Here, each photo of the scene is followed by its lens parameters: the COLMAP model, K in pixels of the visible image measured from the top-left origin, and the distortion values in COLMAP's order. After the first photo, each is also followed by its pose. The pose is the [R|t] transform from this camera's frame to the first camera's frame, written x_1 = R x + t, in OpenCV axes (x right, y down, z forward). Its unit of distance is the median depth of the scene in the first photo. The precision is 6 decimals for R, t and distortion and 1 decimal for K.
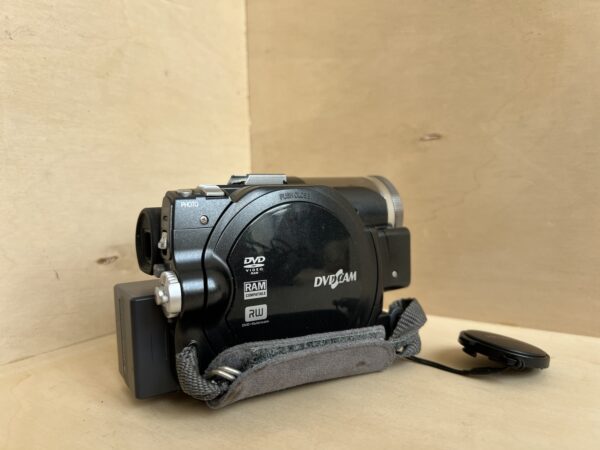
lens RADIAL K [[470.4, 0, 300.0], [0, 470.4, 225.0], [0, 0, 1]] dist [0.000786, -0.029281]
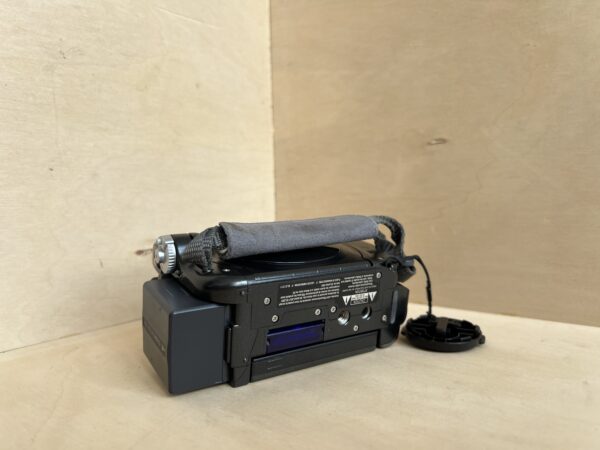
lens RADIAL K [[460.5, 0, 300.0], [0, 460.5, 225.0], [0, 0, 1]] dist [-0.004576, -0.010283]
pose [[0.998174, 0.004729, -0.060213, 0.030688], [-0.005463, 0.999913, -0.012040, 0.022920], [0.060151, 0.012347, 0.998113, -0.086351]]
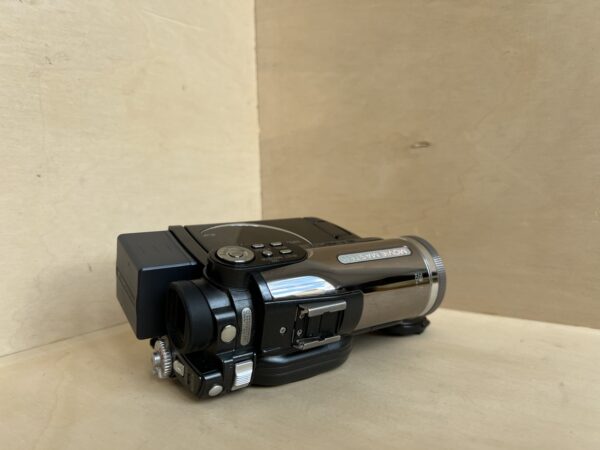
lens RADIAL K [[459.4, 0, 297.3], [0, 459.4, 224.8], [0, 0, 1]] dist [-0.005856, -0.009537]
pose [[0.999502, -0.000374, -0.031558, 0.024451], [0.000574, 0.999980, 0.006306, -0.005656], [0.031555, -0.006321, 0.999482, -0.103361]]
